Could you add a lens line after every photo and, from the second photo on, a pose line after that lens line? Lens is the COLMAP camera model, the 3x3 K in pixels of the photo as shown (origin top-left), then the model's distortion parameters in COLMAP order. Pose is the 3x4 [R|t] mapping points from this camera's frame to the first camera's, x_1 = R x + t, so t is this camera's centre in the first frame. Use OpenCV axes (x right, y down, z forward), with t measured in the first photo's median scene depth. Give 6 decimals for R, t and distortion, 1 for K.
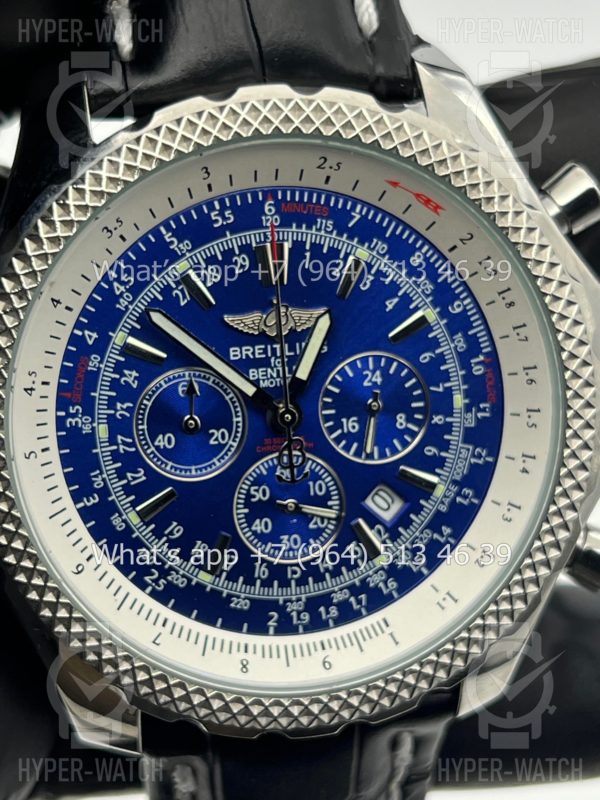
lens RADIAL K [[1873.1, 0, 295.6], [0, 1873.1, 397.9], [0, 0, 1]] dist [0.216989, 0.000000]
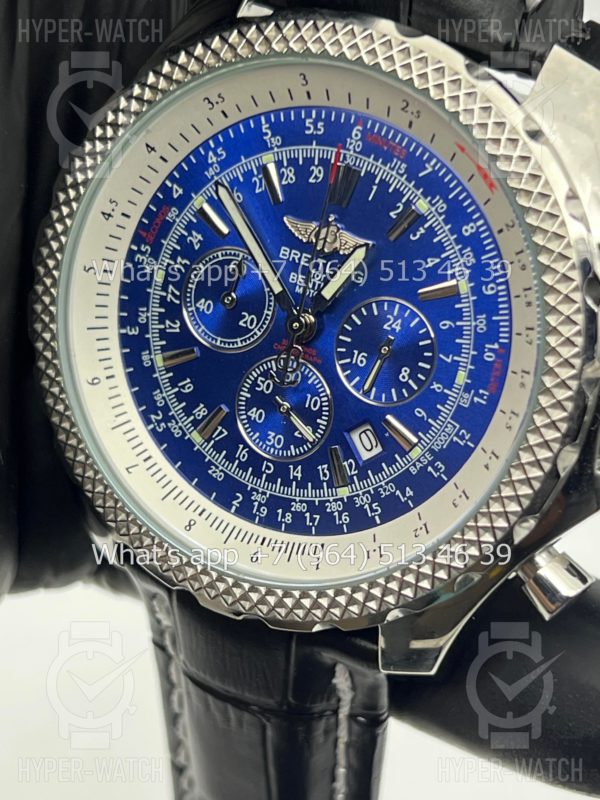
lens RADIAL K [[1873.1, 0, 299.6], [0, 1873.1, 403.3], [0, 0, 1]] dist [0.216989, 0.000000]
pose [[0.784486, 0.381177, -0.489168, 0.526124], [-0.369336, 0.920820, 0.125227, -0.081251], [0.498169, 0.082429, 0.863153, 0.090779]]
